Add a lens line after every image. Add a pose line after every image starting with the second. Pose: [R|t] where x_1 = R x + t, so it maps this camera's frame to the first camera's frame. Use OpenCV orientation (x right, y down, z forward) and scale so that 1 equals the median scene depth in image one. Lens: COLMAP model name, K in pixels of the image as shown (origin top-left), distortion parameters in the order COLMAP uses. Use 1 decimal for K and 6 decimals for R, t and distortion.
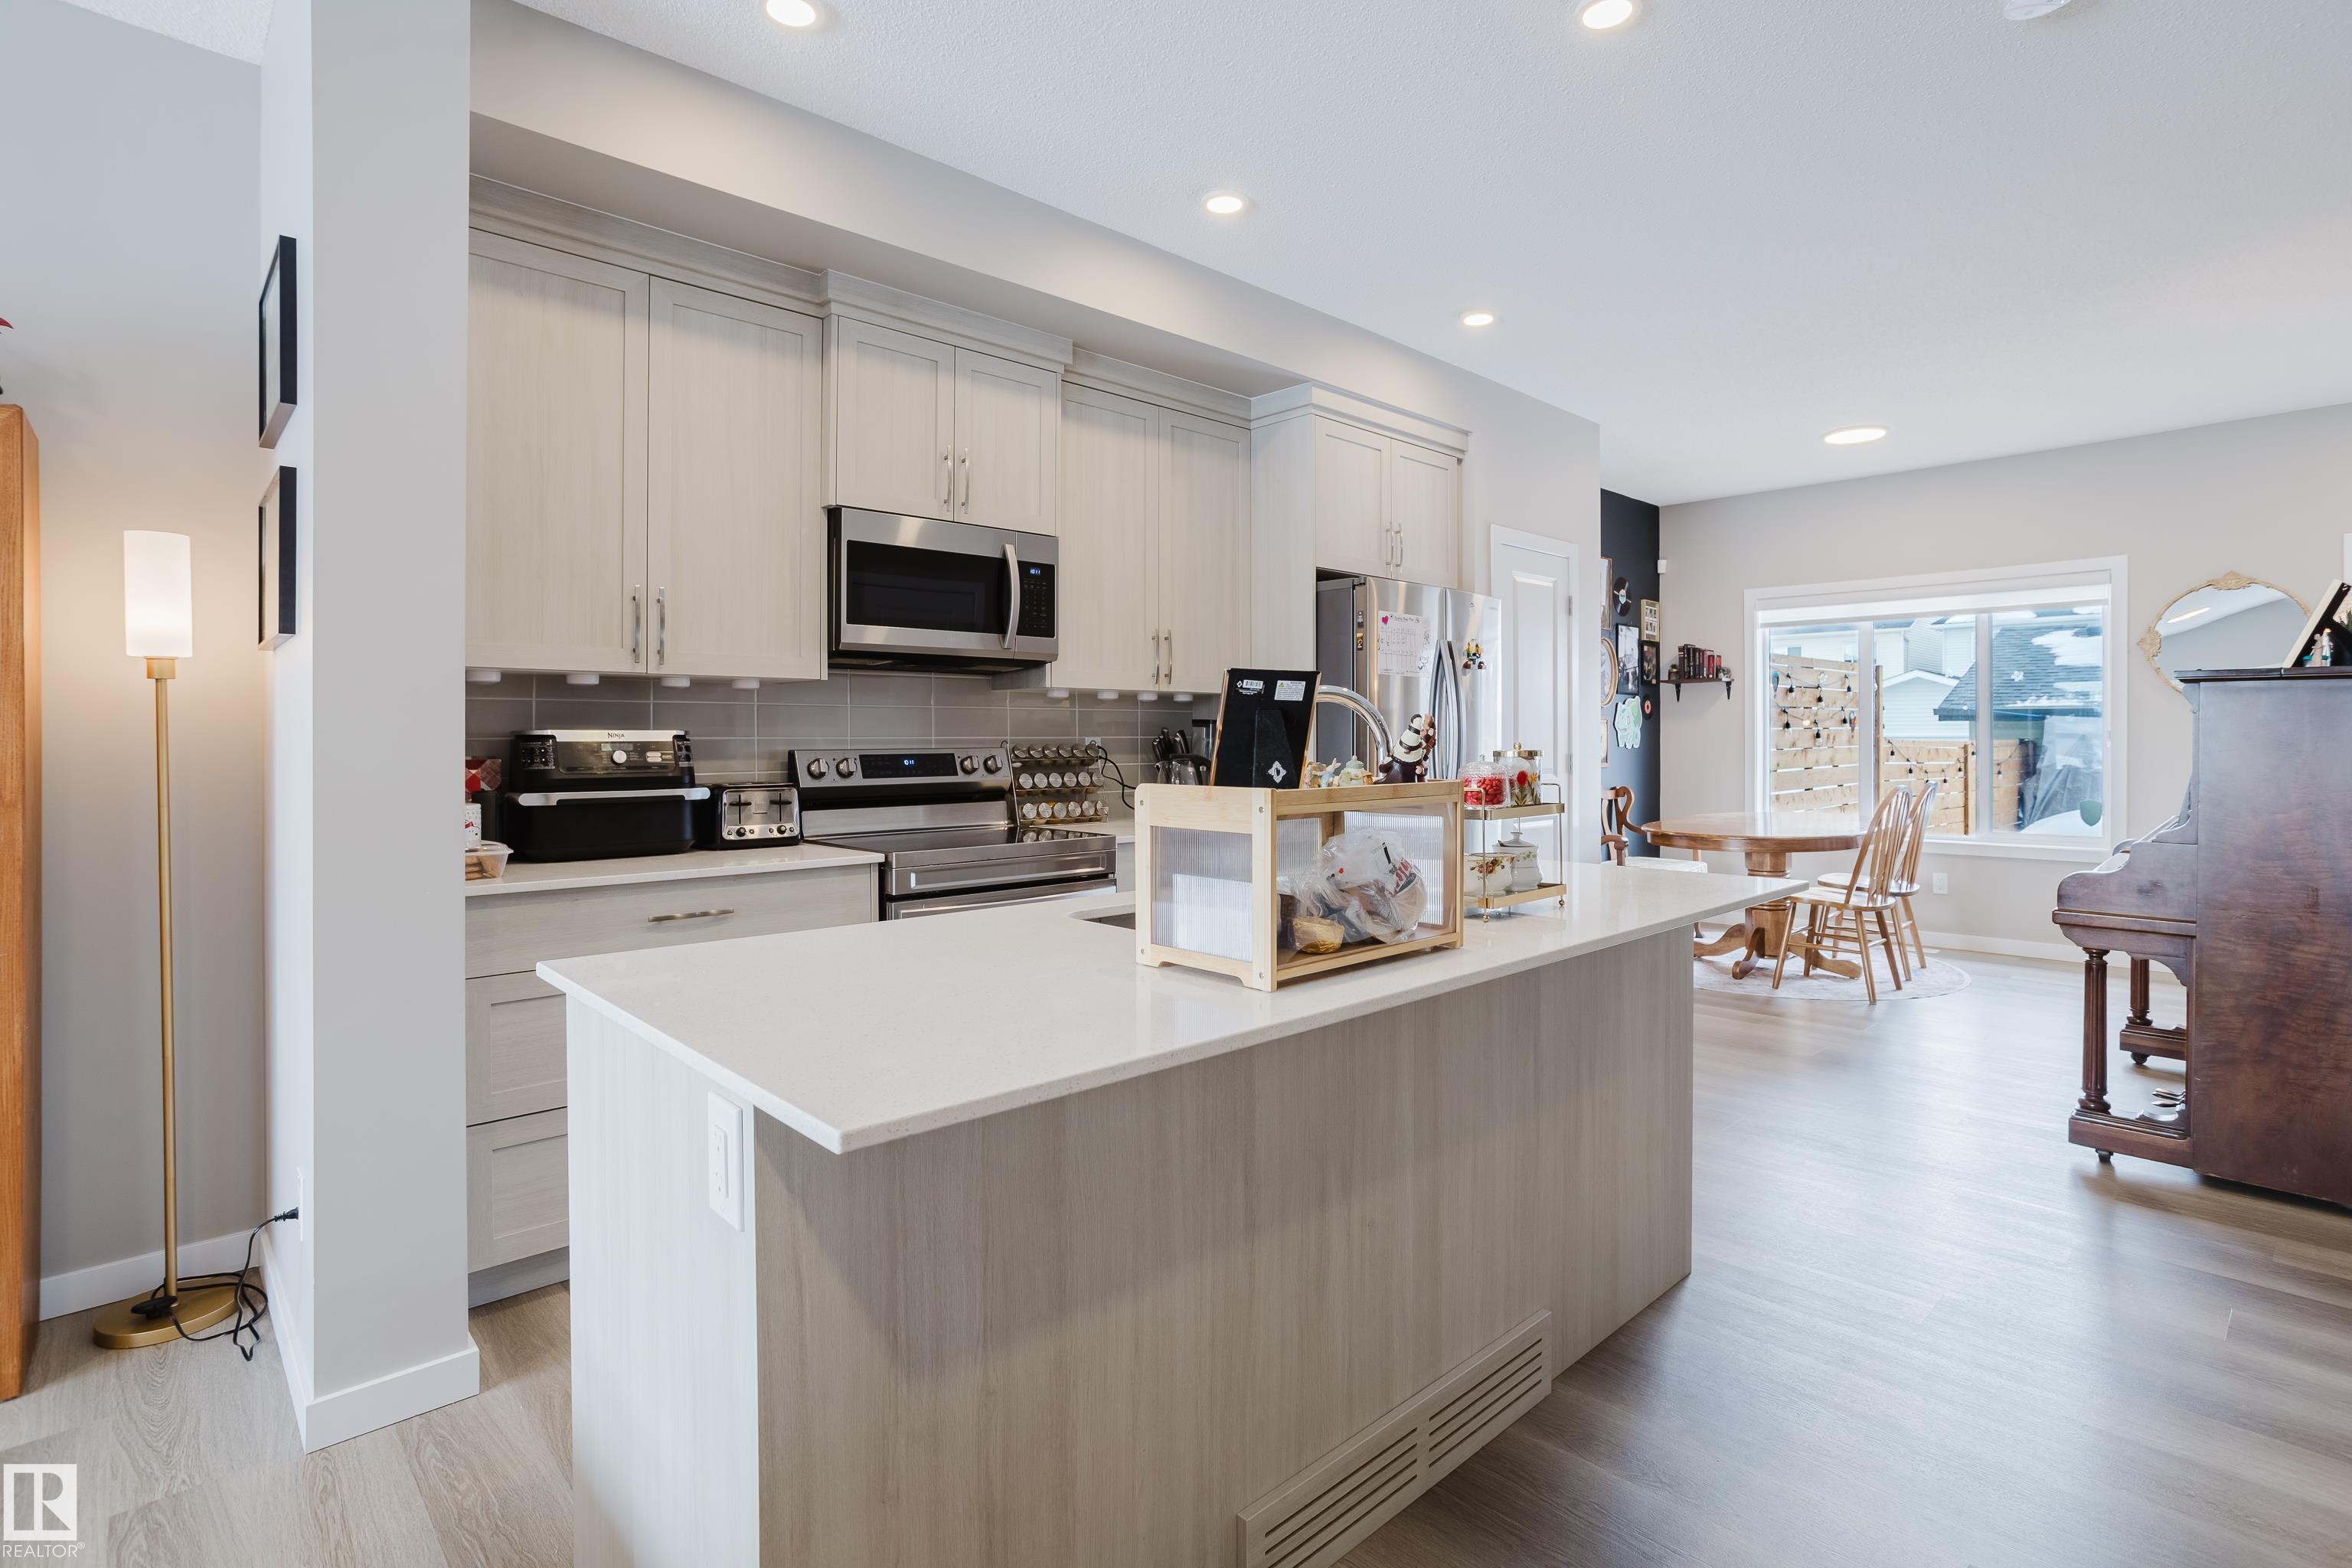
lens RADIAL K [[1138.5, 0, 1178.4], [0, 1138.5, 747.3], [0, 0, 1]] dist [-0.047638, 0.024707]
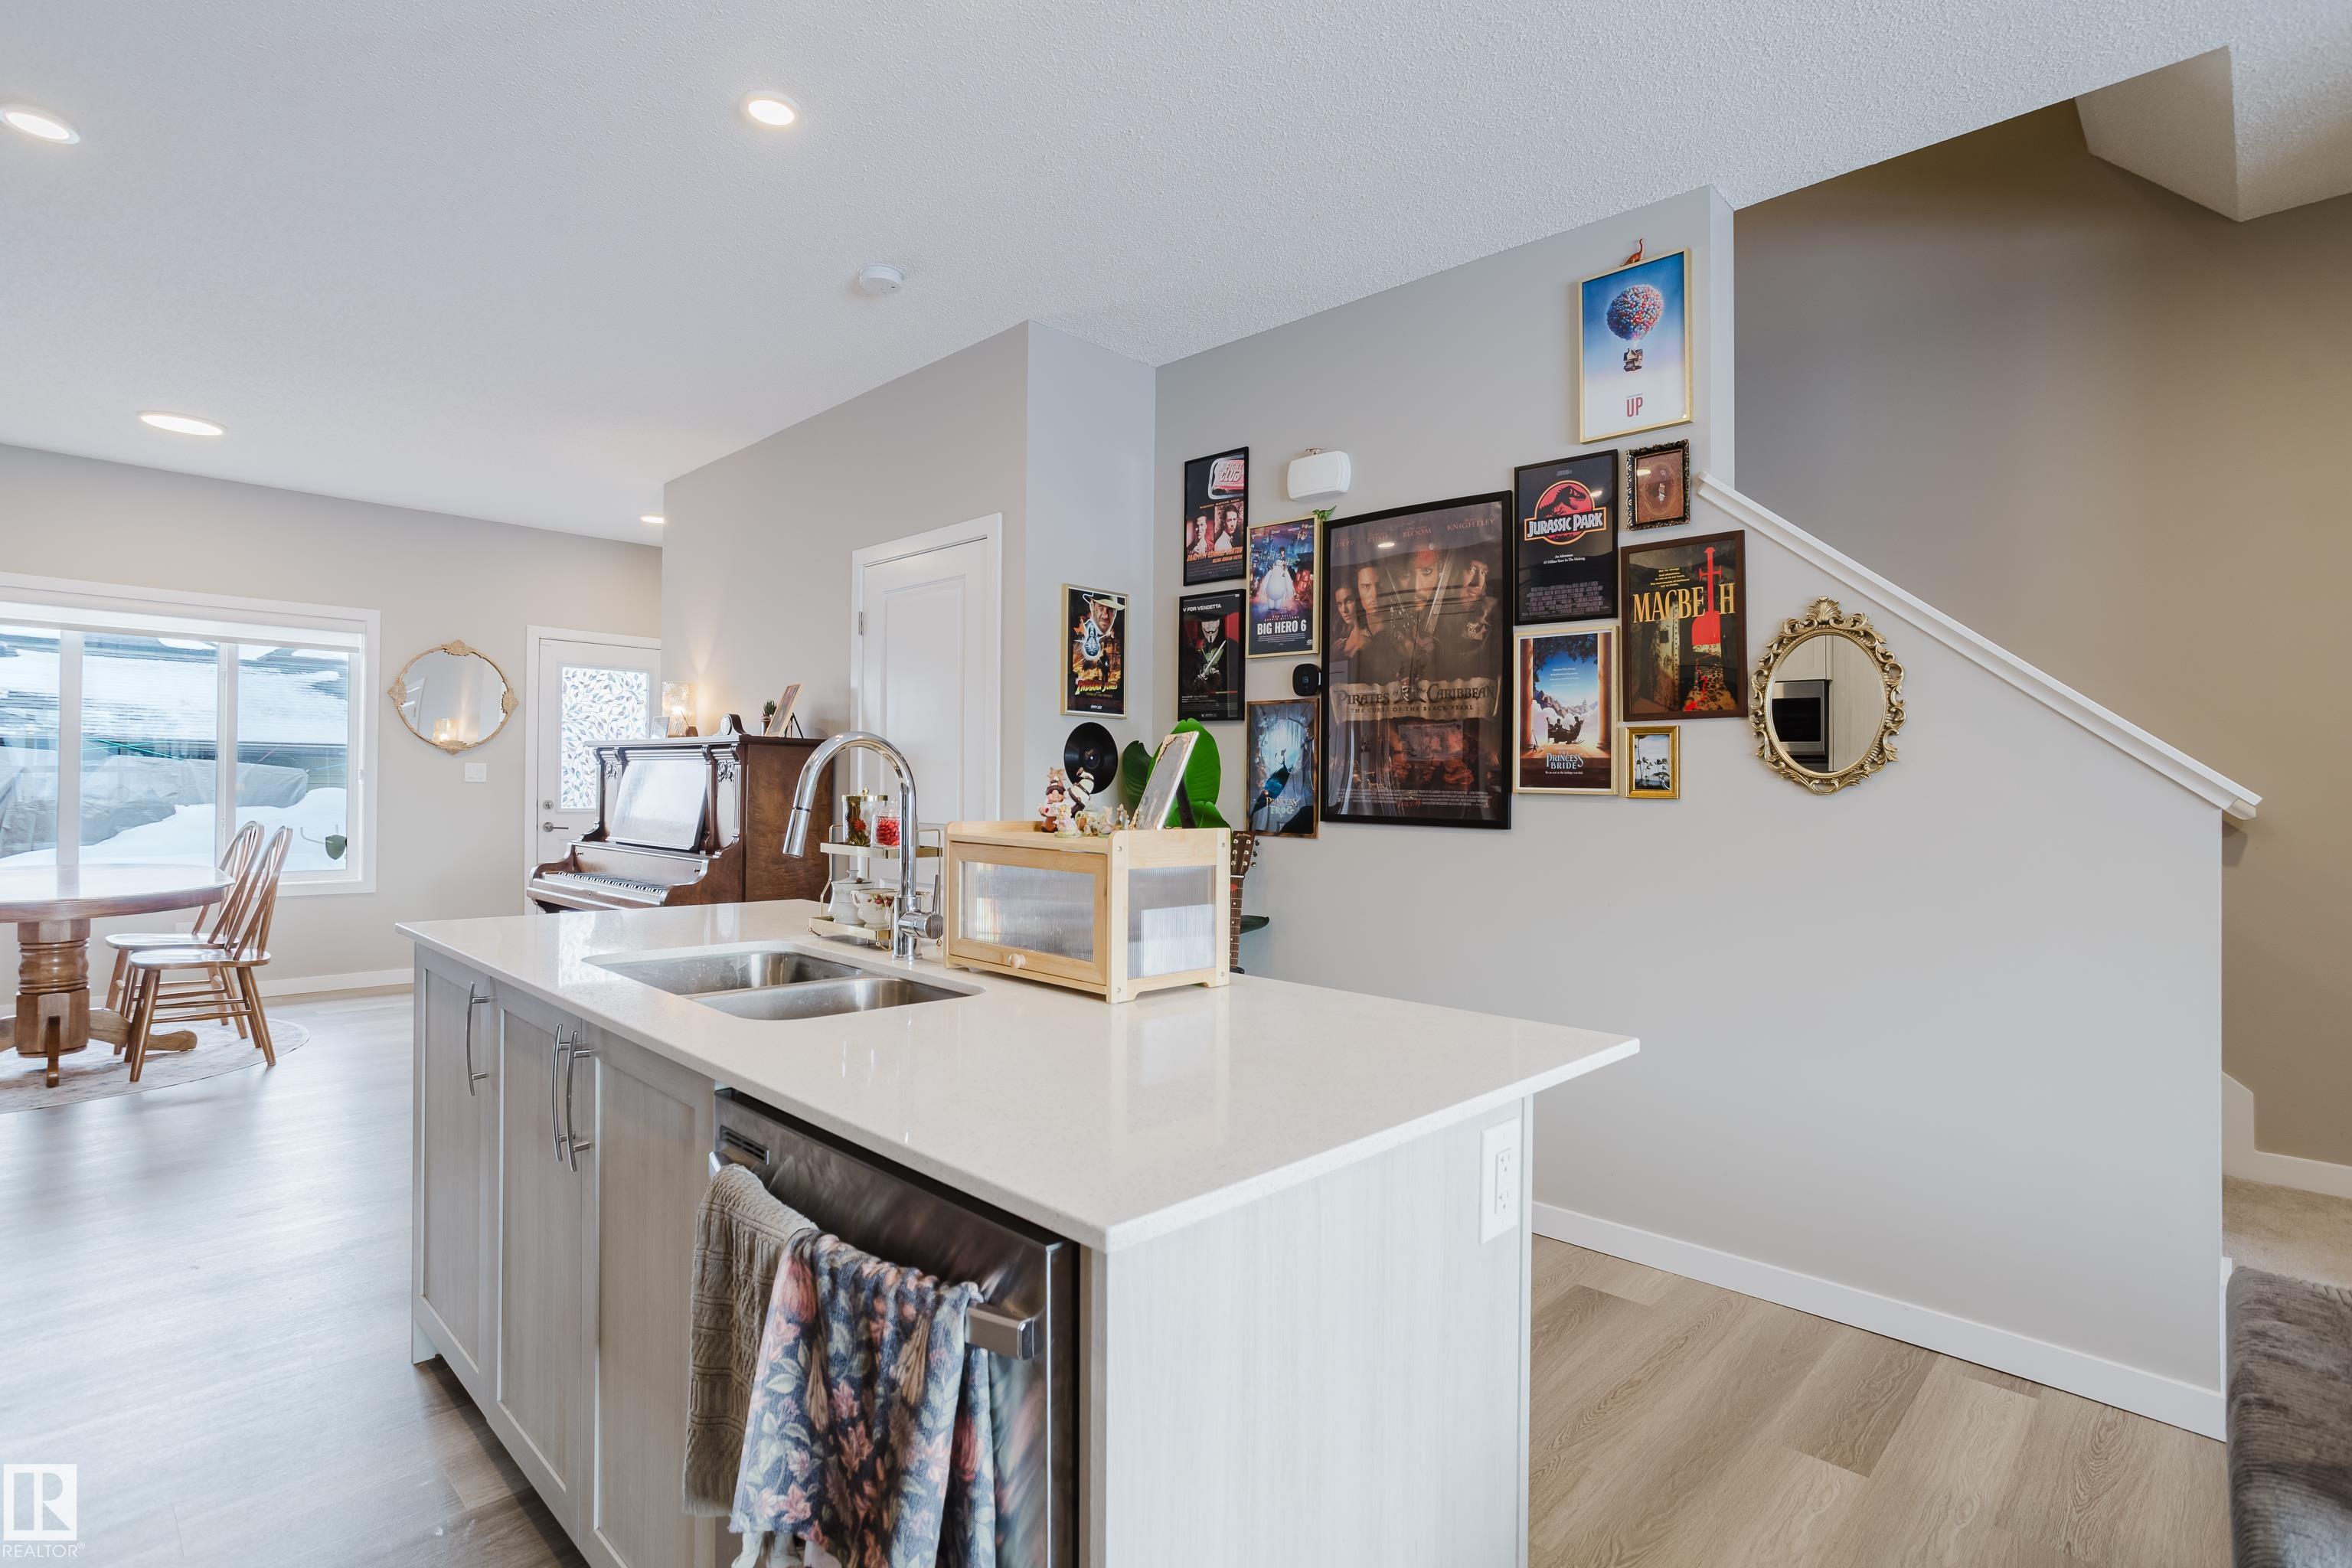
lens RADIAL K [[1138.5, 0, 1169.9], [0, 1138.5, 818.4], [0, 0, 1]] dist [-0.047638, 0.024707]
pose [[-0.049619, -0.025795, 0.998435, -0.425265], [-0.006879, 0.999652, 0.025485, -0.002357], [-0.998745, -0.005604, -0.049780, 0.398474]]
